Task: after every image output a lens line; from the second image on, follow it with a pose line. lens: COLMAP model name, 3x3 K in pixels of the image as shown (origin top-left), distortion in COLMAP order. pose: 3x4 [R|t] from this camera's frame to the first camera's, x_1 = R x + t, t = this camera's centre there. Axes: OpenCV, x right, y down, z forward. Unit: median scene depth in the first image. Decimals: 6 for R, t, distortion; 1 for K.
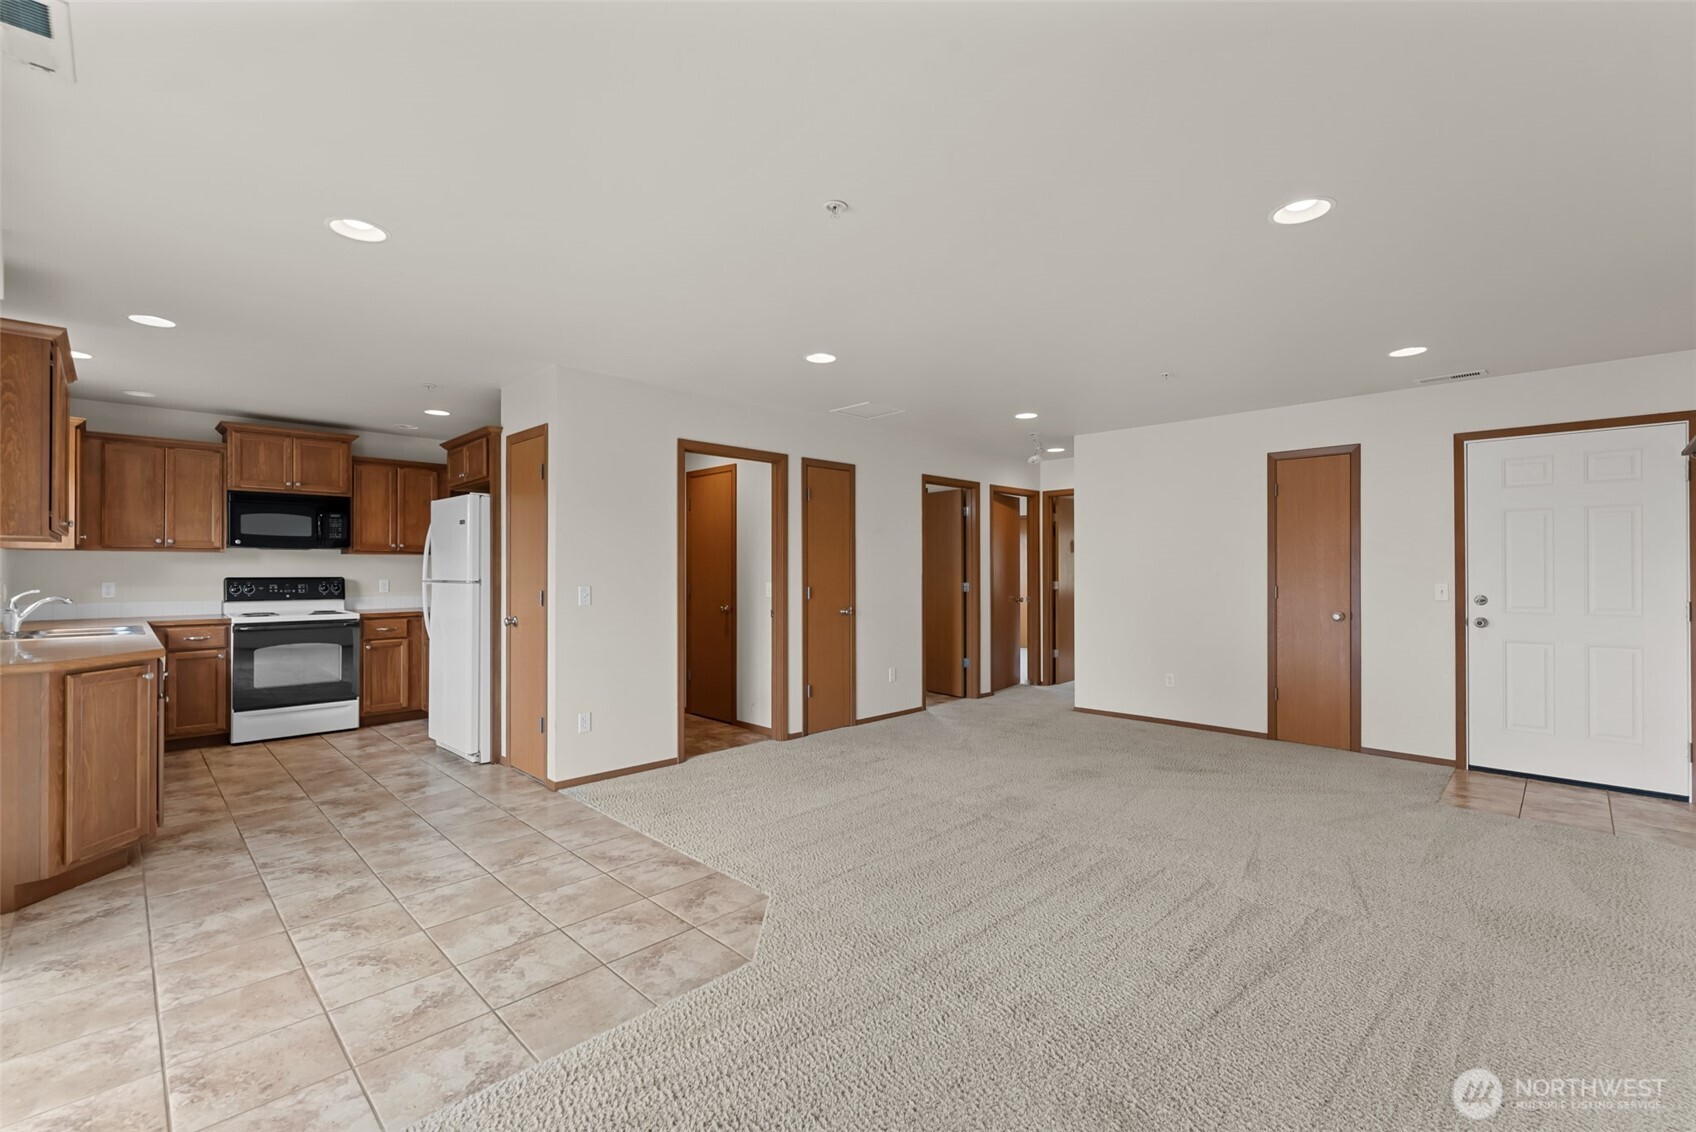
lens RADIAL K [[746.1, 0, 884.4], [0, 746.1, 551.6], [0, 0, 1]] dist [-0.000403, -0.000763]
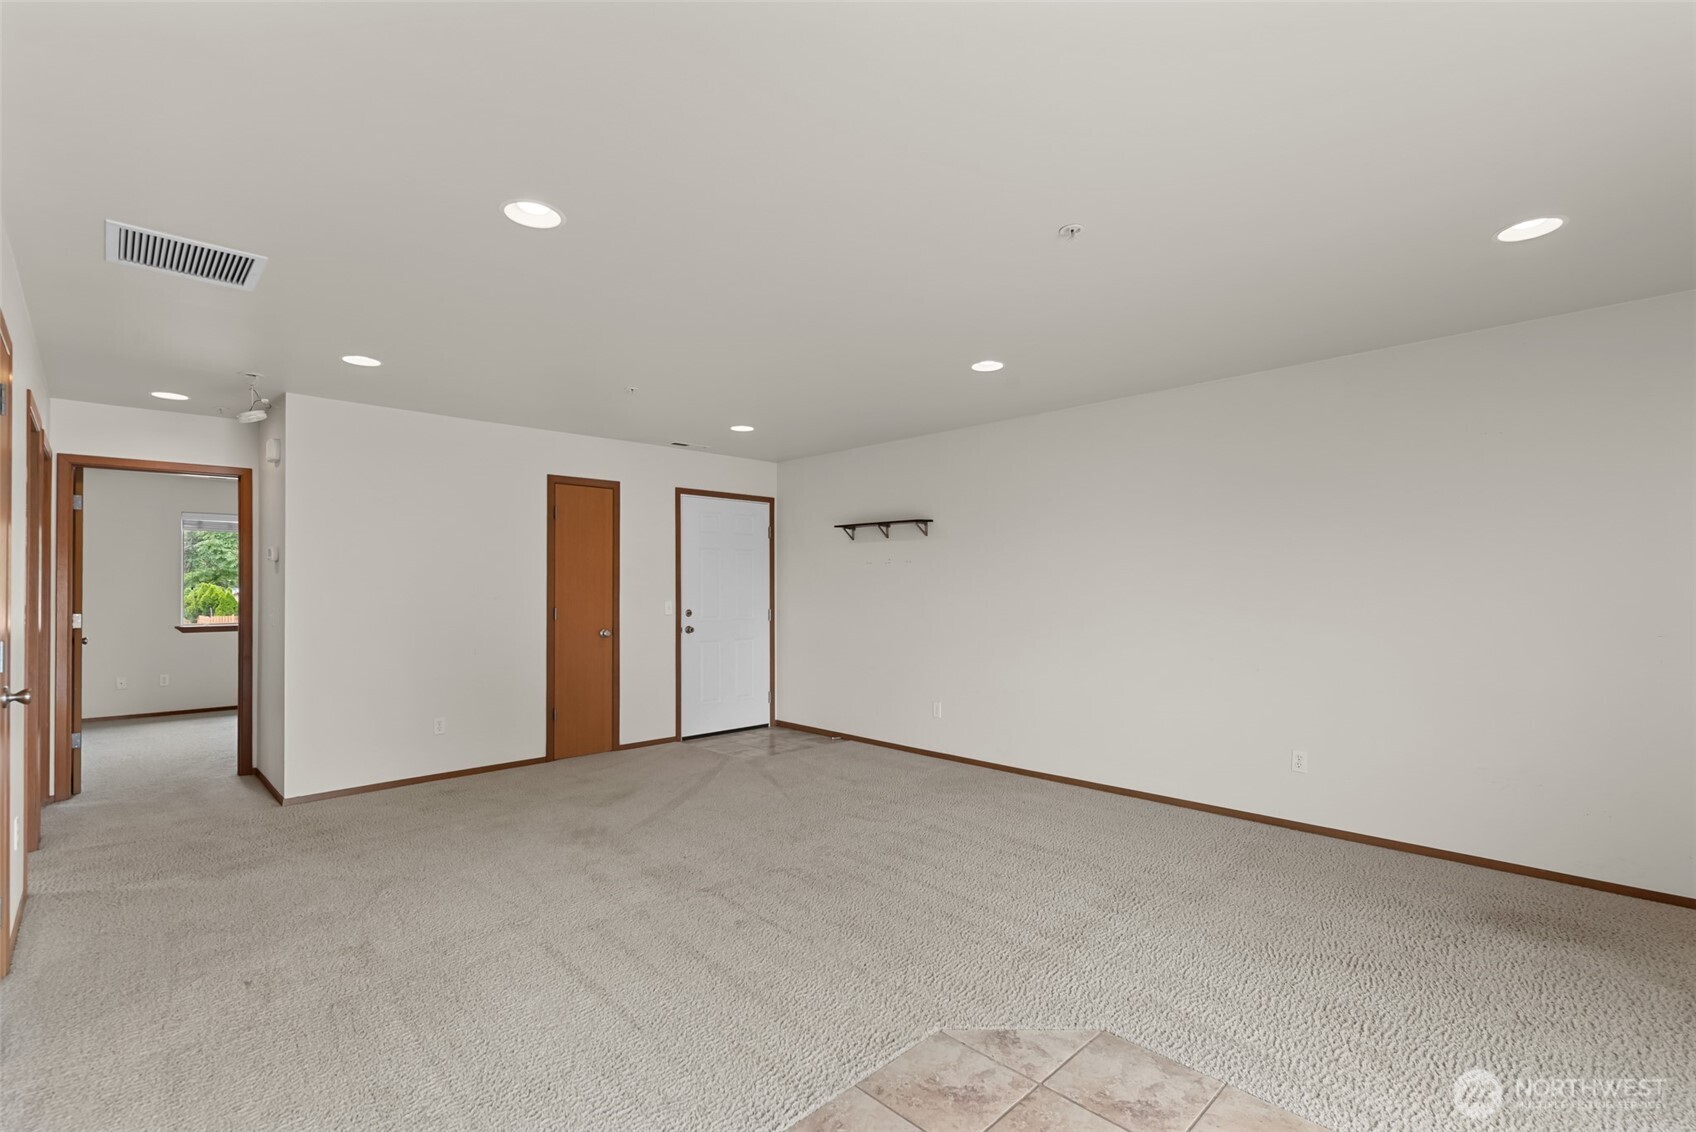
lens RADIAL K [[753.5, 0, 864.9], [0, 753.5, 565.7], [0, 0, 1]] dist [0.003399, -0.000441]
pose [[0.028448, 0.030206, 0.999139, -0.570107], [-0.020816, 0.999344, -0.029619, 0.013730], [-0.999379, -0.019955, 0.029058, 0.655283]]
